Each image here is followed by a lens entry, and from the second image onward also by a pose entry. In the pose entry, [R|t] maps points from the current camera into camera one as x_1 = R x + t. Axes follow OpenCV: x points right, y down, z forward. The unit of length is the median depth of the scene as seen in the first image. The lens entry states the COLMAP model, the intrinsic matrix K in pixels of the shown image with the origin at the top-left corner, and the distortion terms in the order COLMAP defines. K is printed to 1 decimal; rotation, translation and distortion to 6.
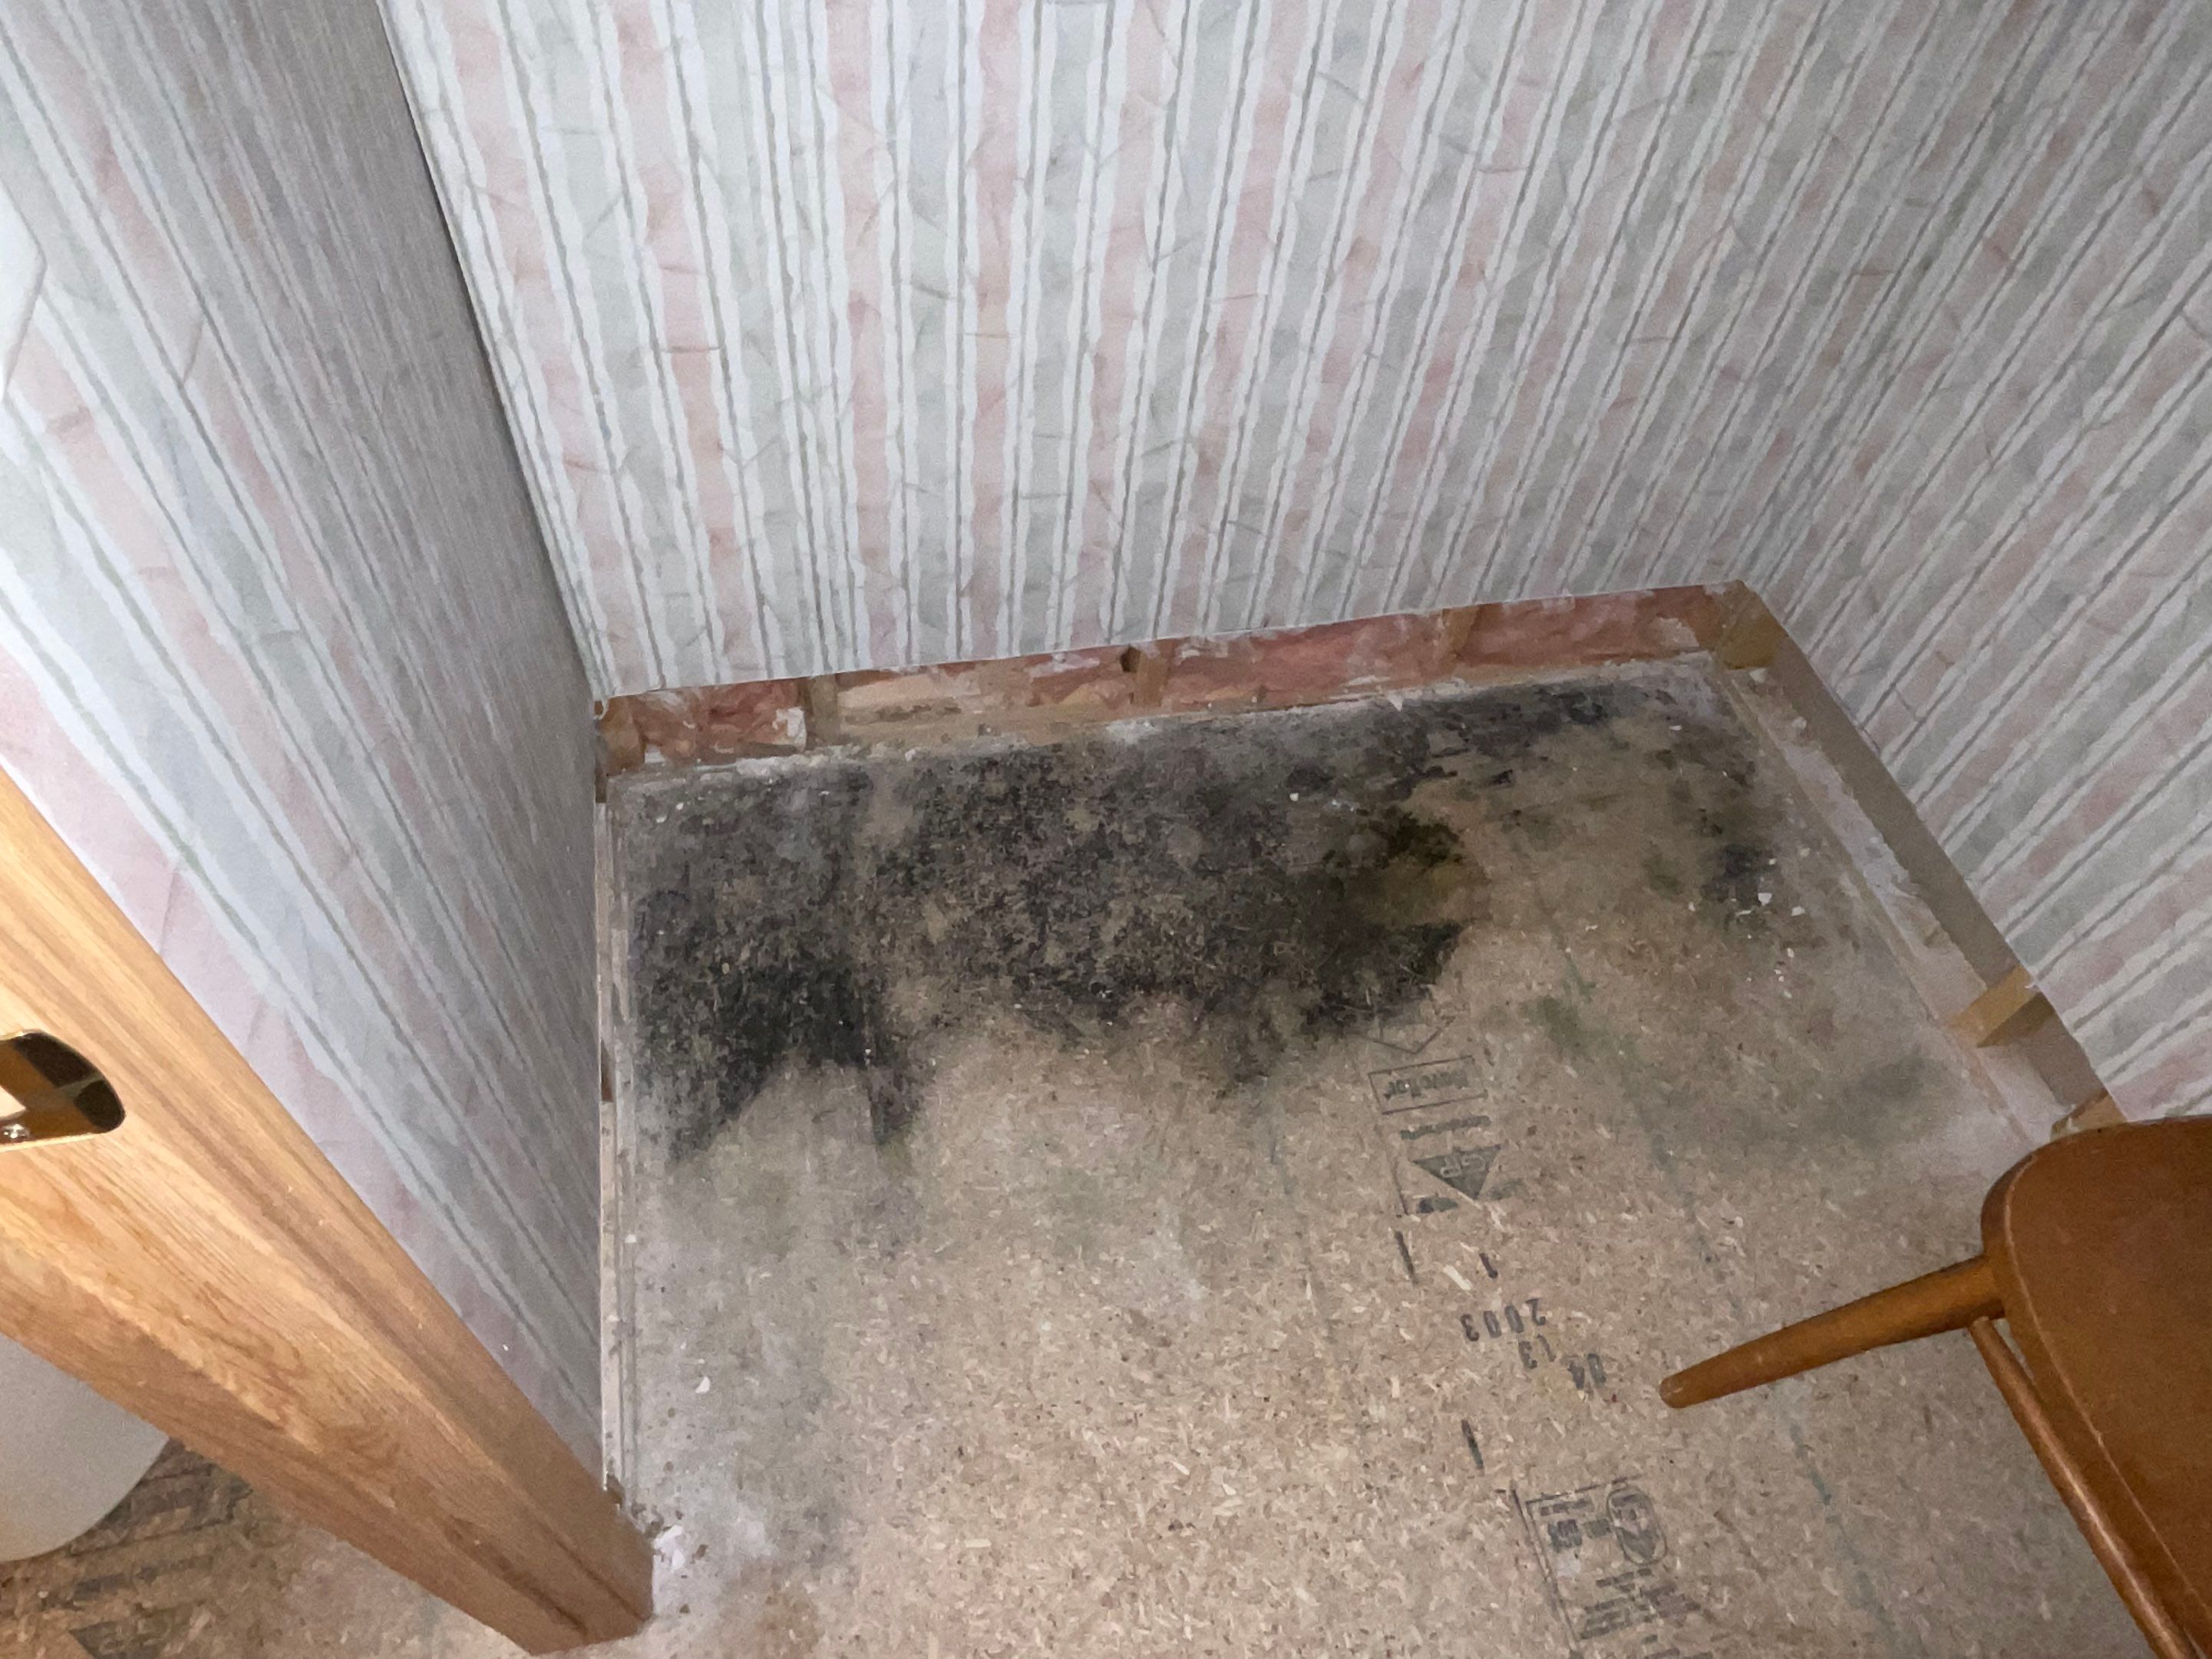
lens RADIAL K [[1441.7, 0, 1085.0], [0, 1441.7, 842.1], [0, 0, 1]] dist [-0.002766, -0.003080]
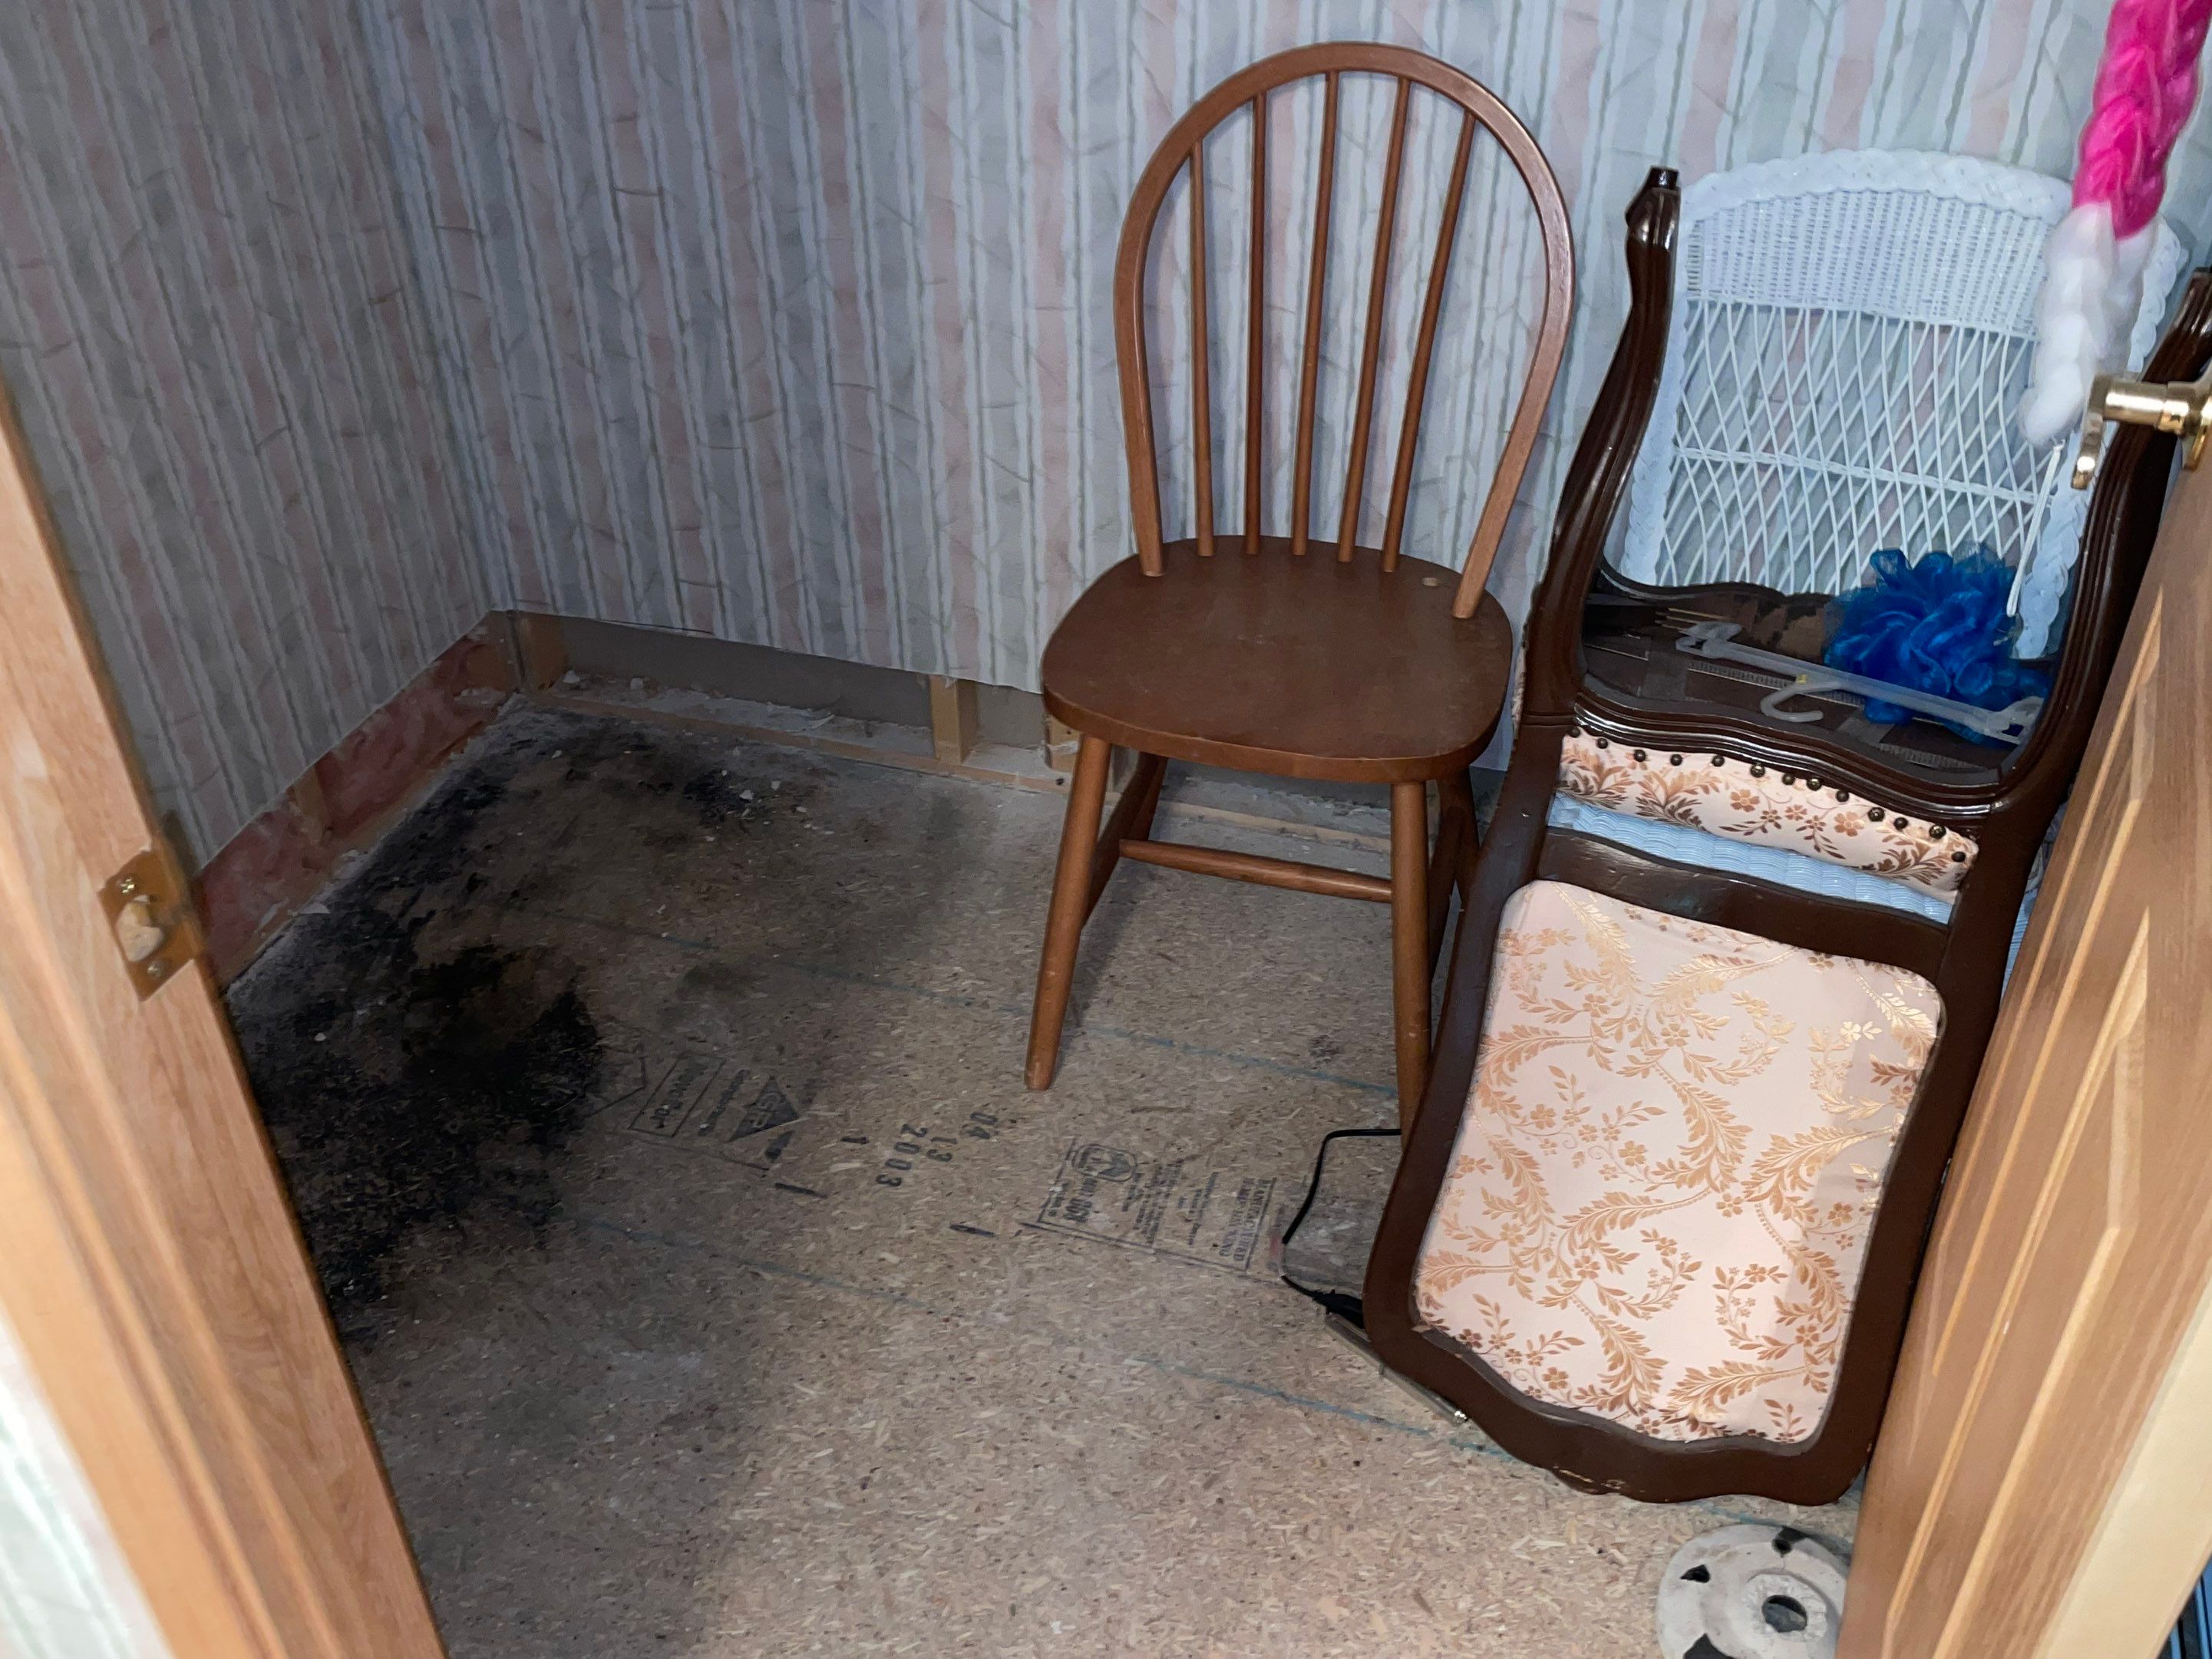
lens RADIAL K [[2017.4, 0, 1162.9], [0, 2017.4, 812.2], [0, 0, 1]] dist [0.030015, 0.000000]
pose [[0.478982, -0.576278, 0.662178, -0.416692], [0.721521, 0.688105, 0.076935, 0.179007], [-0.499984, 0.440924, 0.745387, -0.265605]]
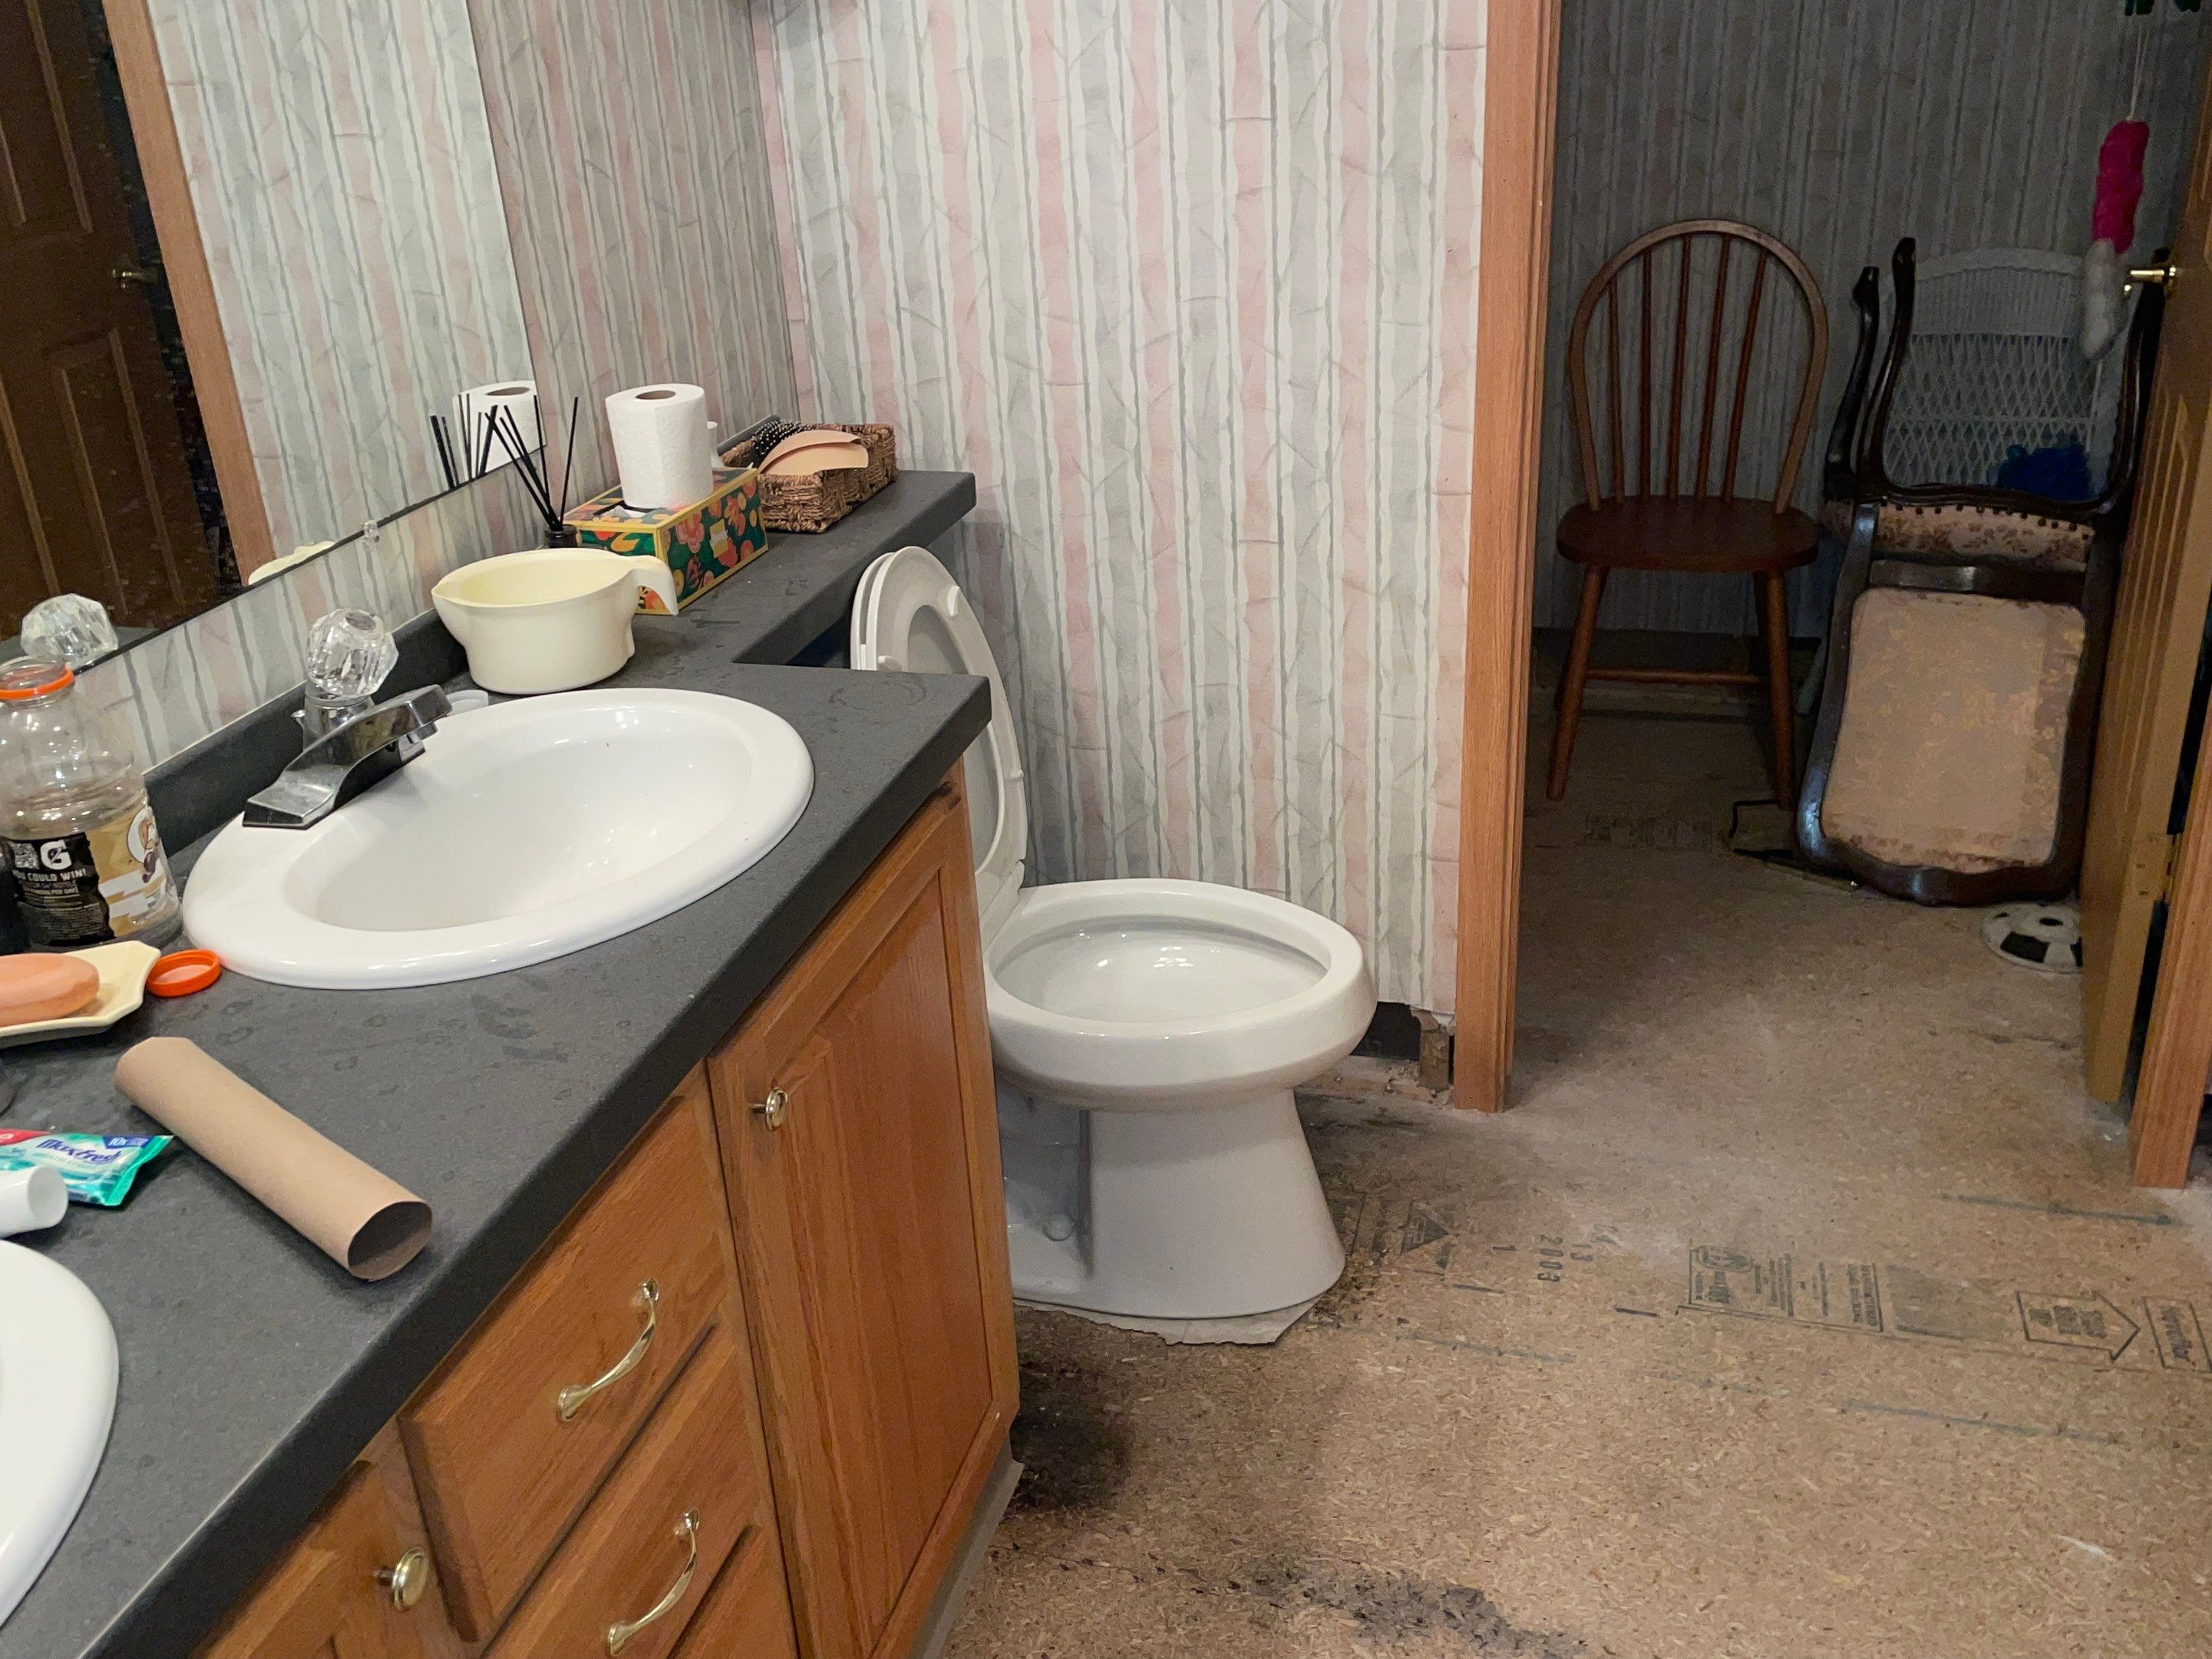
lens RADIAL K [[2007.5, 0, 1064.0], [0, 2007.5, 832.6], [0, 0, 1]] dist [0.100861, -0.142479]
pose [[0.484775, -0.465937, 0.740200, -1.823630], [0.759783, 0.643563, -0.092494, 0.138919], [-0.433269, 0.607230, 0.665995, -0.480000]]
